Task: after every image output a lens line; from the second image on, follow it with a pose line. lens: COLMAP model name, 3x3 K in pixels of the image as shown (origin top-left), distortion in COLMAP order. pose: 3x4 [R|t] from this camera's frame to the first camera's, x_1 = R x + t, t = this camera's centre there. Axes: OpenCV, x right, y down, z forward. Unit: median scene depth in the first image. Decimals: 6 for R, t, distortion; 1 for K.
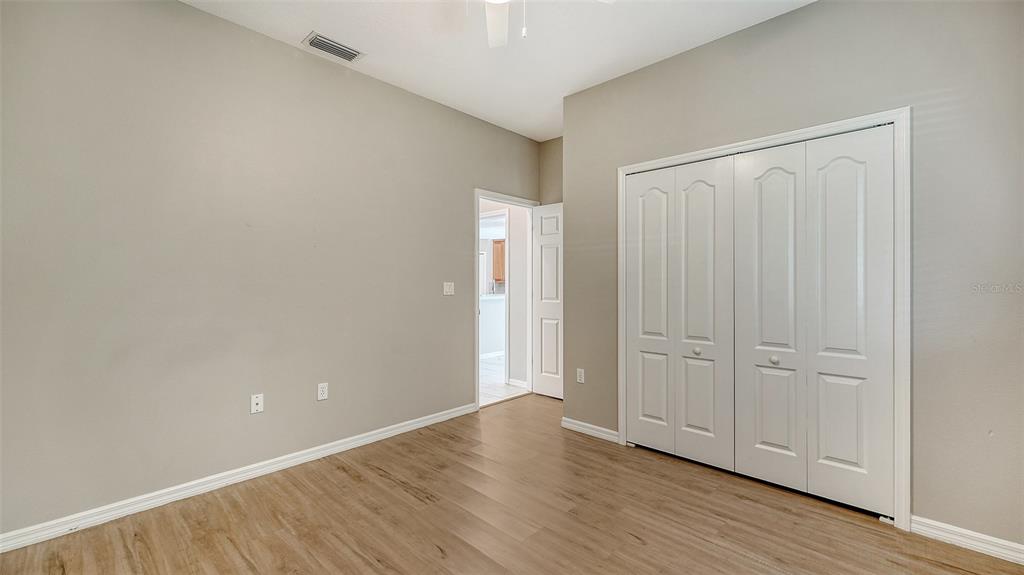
lens RADIAL K [[414.7, 0, 513.3], [0, 414.7, 301.5], [0, 0, 1]] dist [-0.000241, 0.000006]
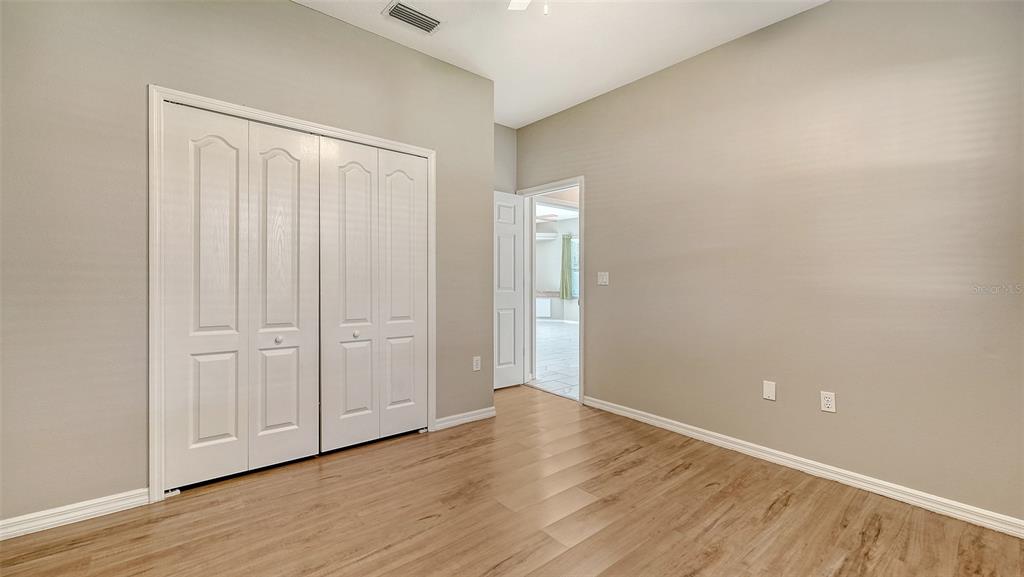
lens RADIAL K [[420.5, 0, 516.9], [0, 420.5, 282.4], [0, 0, 1]] dist [0.015010, 0.000062]
pose [[0.116340, -0.026614, 0.992853, -0.453353], [0.016858, 0.999550, 0.024819, -0.020115], [-0.993066, 0.013850, 0.116736, 0.439113]]
